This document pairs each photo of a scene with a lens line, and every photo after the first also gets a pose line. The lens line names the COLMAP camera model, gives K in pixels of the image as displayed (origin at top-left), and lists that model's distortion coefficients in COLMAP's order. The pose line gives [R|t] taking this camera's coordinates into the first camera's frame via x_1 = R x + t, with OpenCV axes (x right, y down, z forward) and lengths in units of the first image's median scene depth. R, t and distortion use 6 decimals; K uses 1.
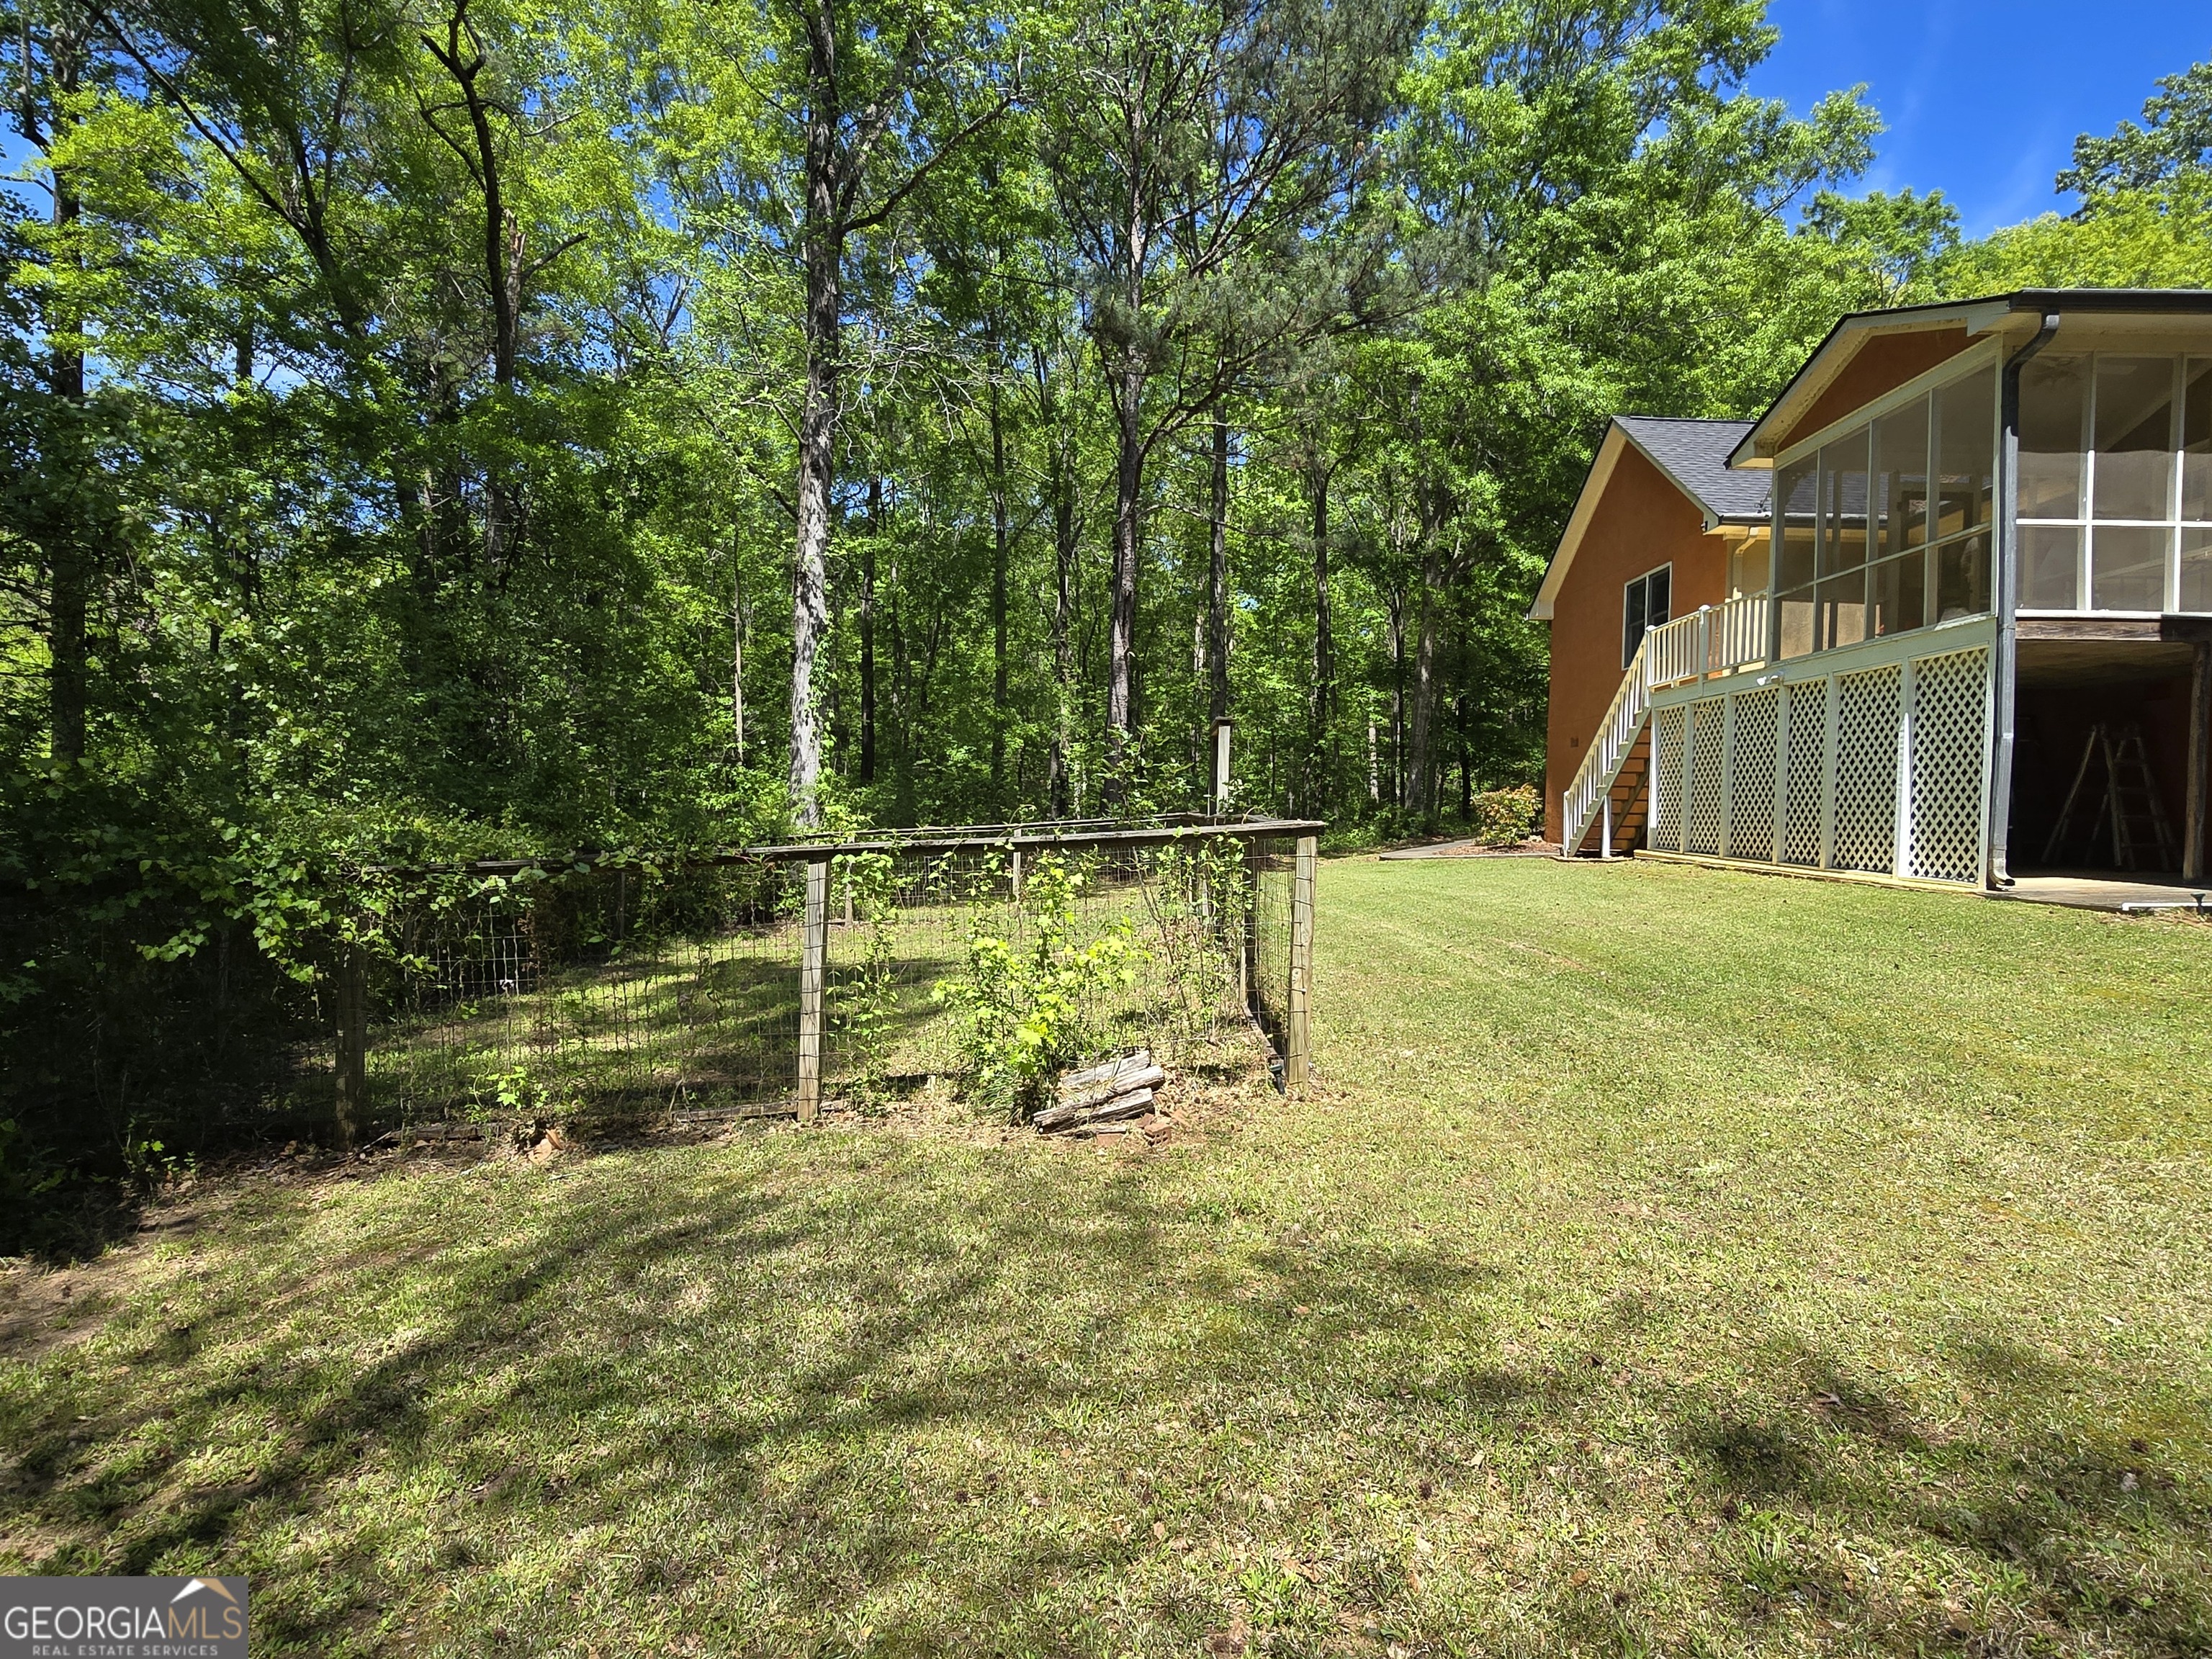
lens RADIAL K [[1232.6, 0, 1100.4], [0, 1232.6, 872.4], [0, 0, 1]] dist [0.001561, -0.013425]
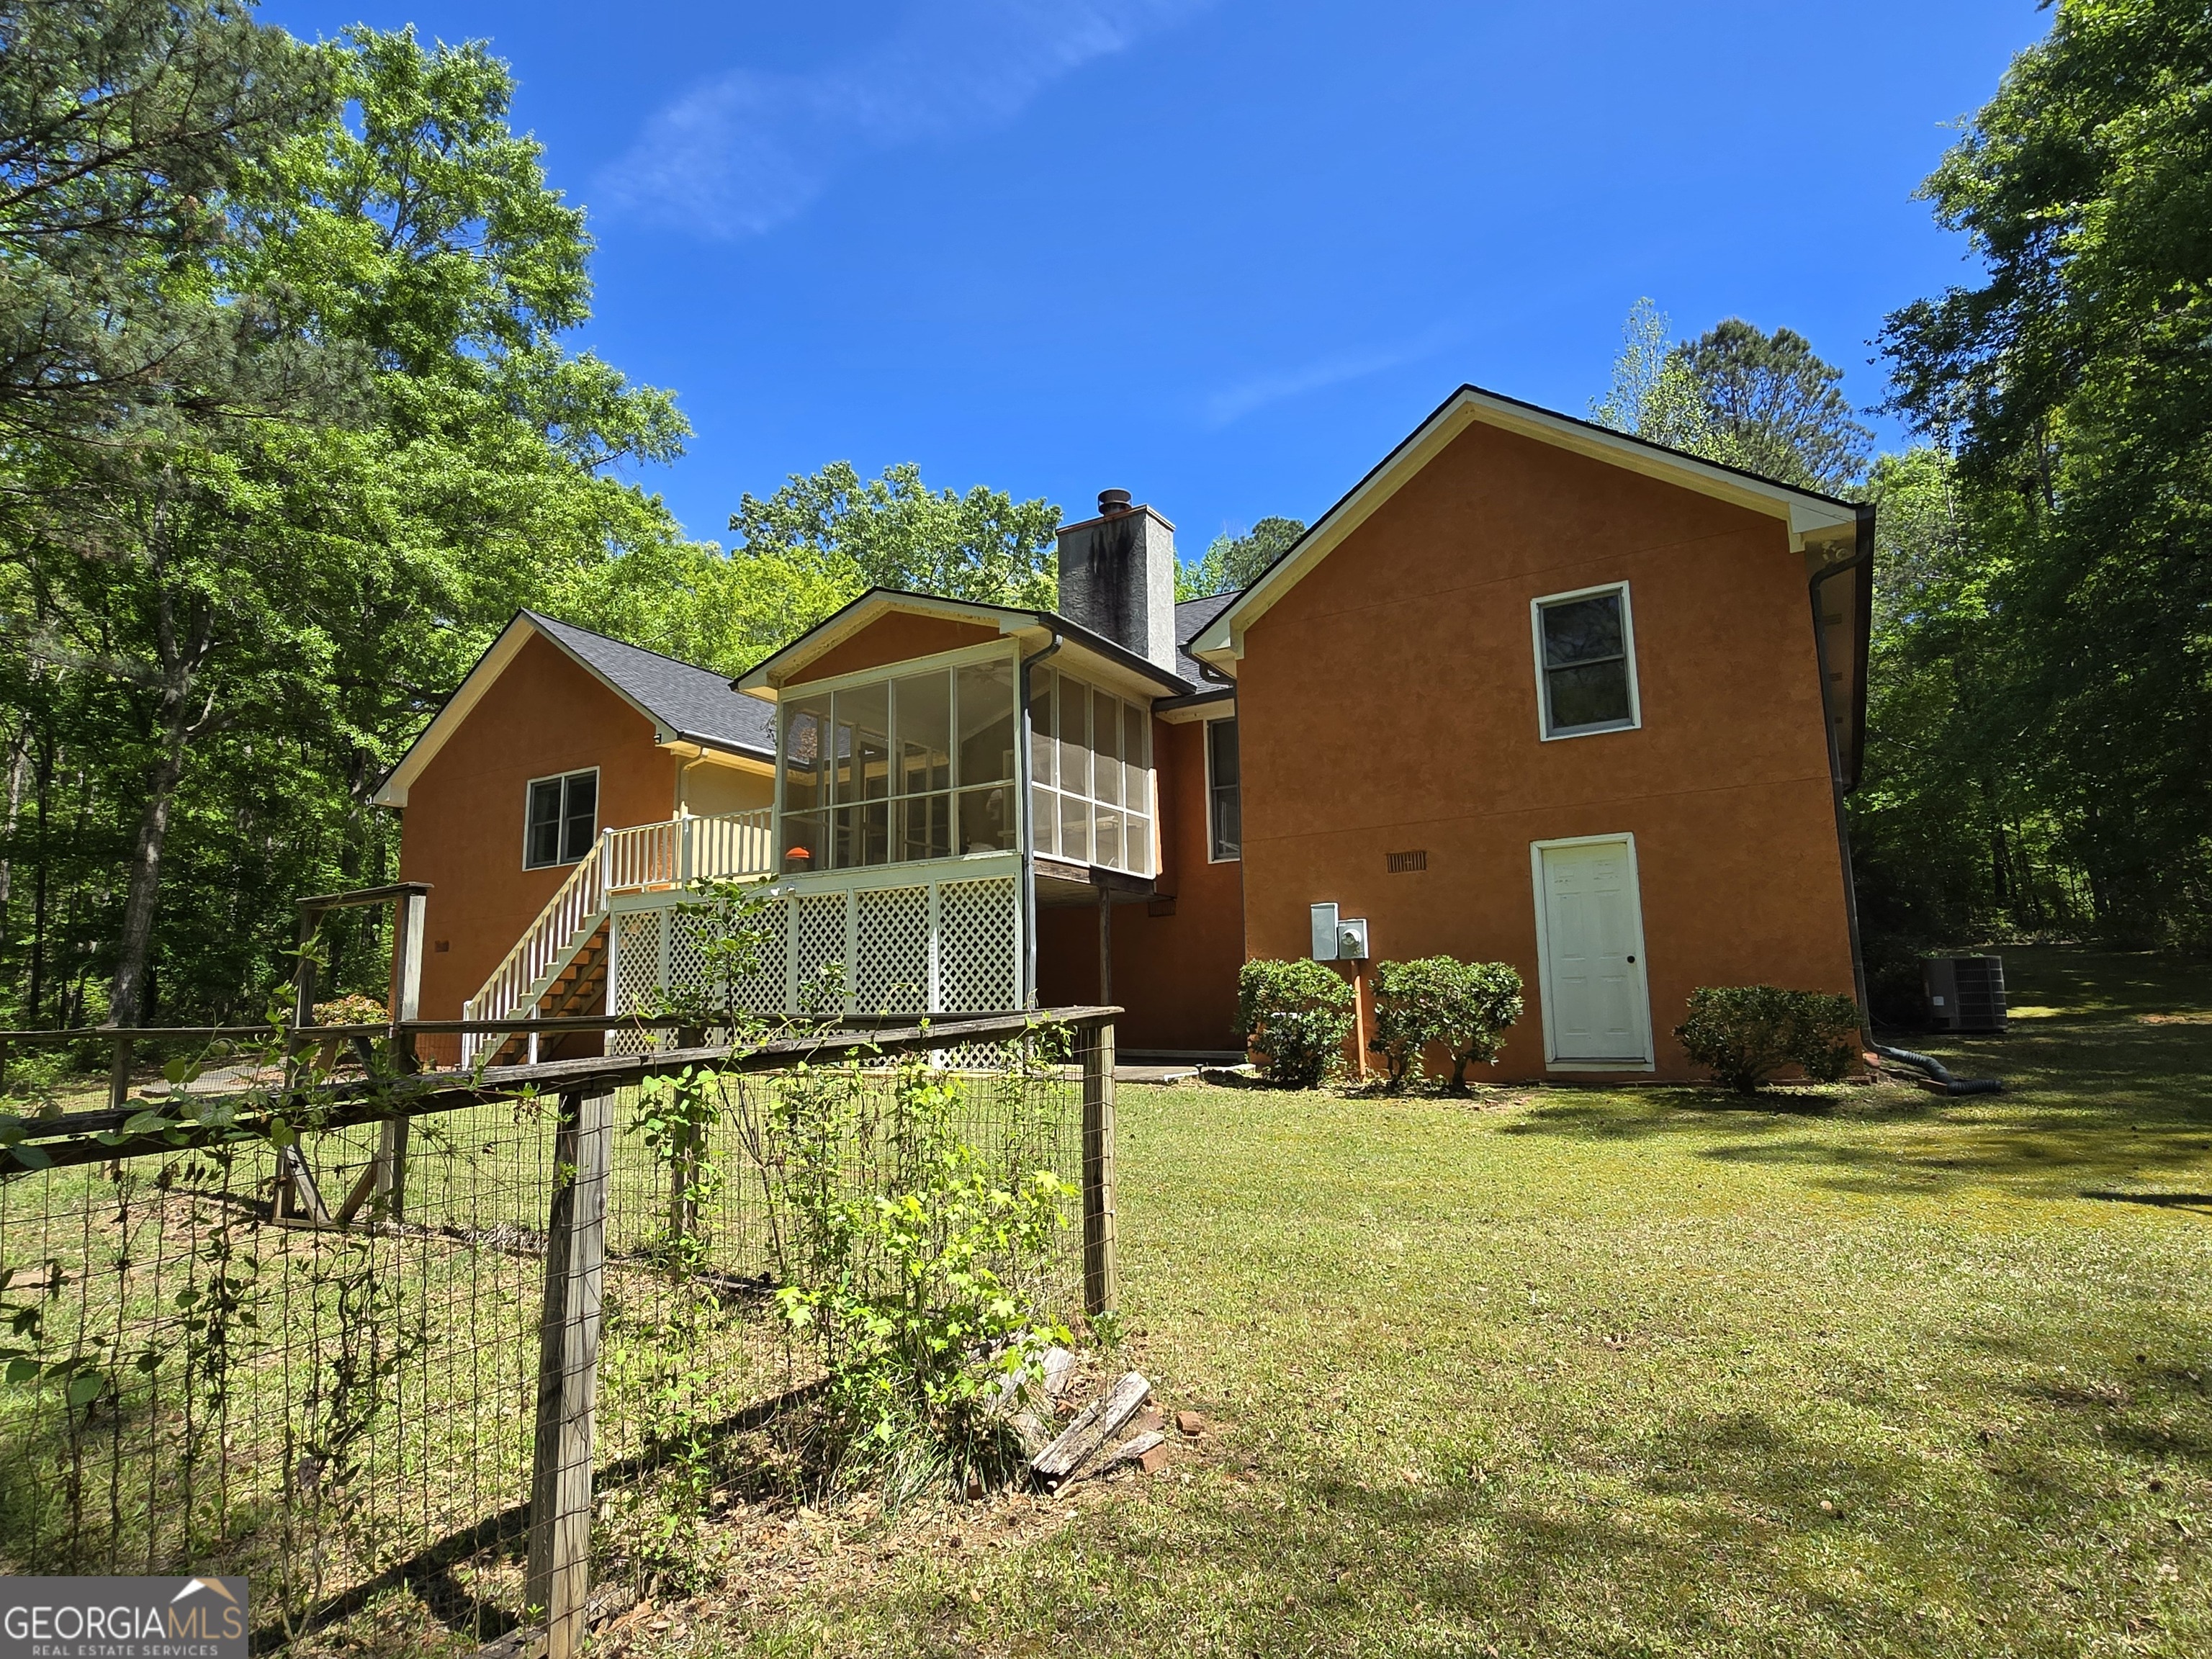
lens RADIAL K [[1232.6, 0, 1100.4], [0, 1232.6, 872.4], [0, 0, 1]] dist [0.001561, -0.013425]
pose [[0.495263, 0.090433, 0.864023, -0.246248], [0.063704, 0.988109, -0.139936, -0.006198], [-0.866404, 0.124347, 0.483613, 0.247773]]
